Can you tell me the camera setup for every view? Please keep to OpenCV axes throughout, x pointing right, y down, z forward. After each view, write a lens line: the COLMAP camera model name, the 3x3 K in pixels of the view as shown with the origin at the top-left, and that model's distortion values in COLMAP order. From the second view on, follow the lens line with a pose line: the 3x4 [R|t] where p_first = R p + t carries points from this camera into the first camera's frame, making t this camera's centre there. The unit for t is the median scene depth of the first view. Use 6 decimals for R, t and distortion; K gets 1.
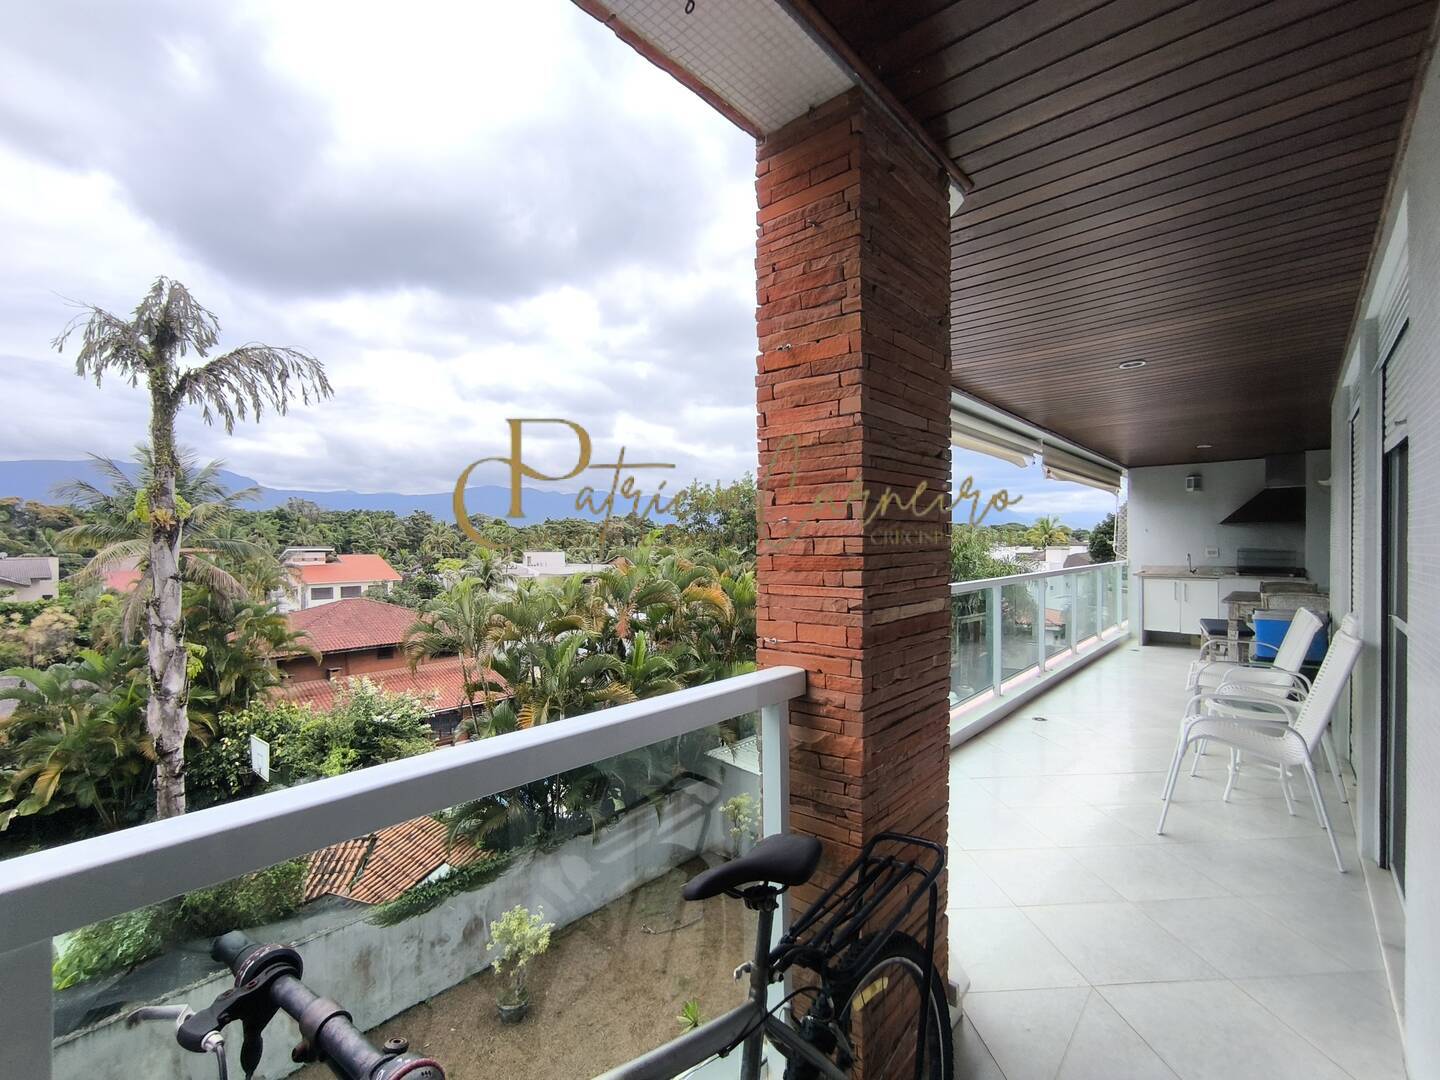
lens RADIAL K [[656.4, 0, 724.0], [0, 656.4, 547.1], [0, 0, 1]] dist [-0.014766, 0.008567]
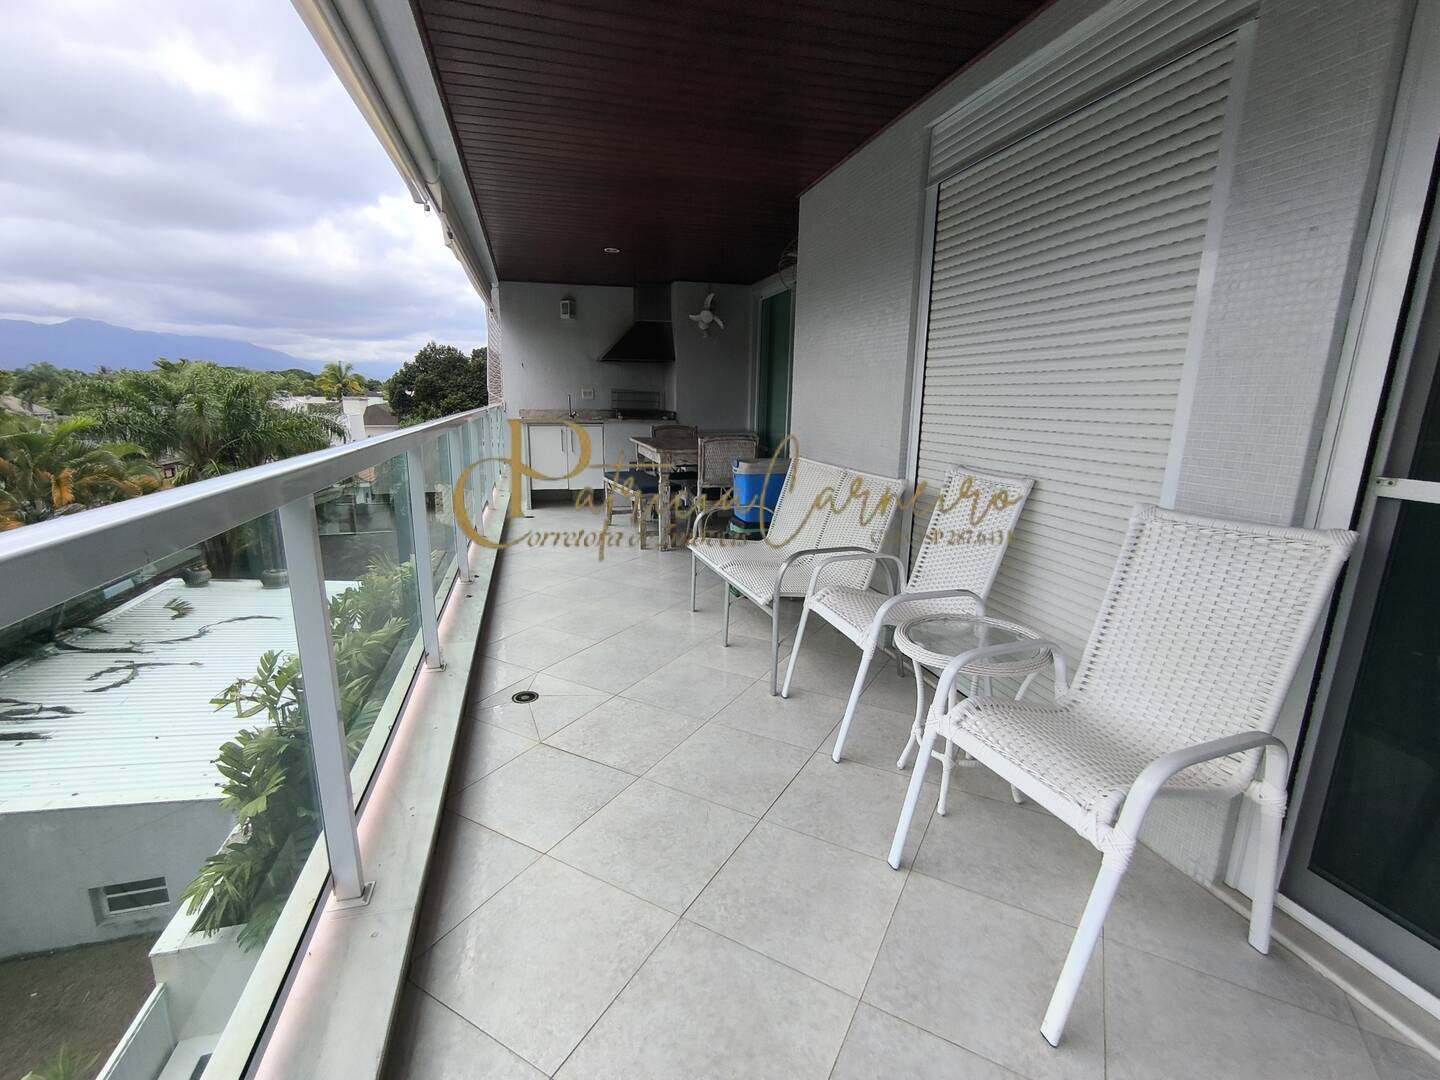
lens RADIAL K [[656.4, 0, 718.5], [0, 656.4, 550.1], [0, 0, 1]] dist [-0.014766, 0.008567]
pose [[0.562335, -0.179952, 0.807091, 0.093758], [-0.007197, 0.974932, 0.222388, 0.015849], [-0.826878, -0.130865, 0.546943, 0.341551]]
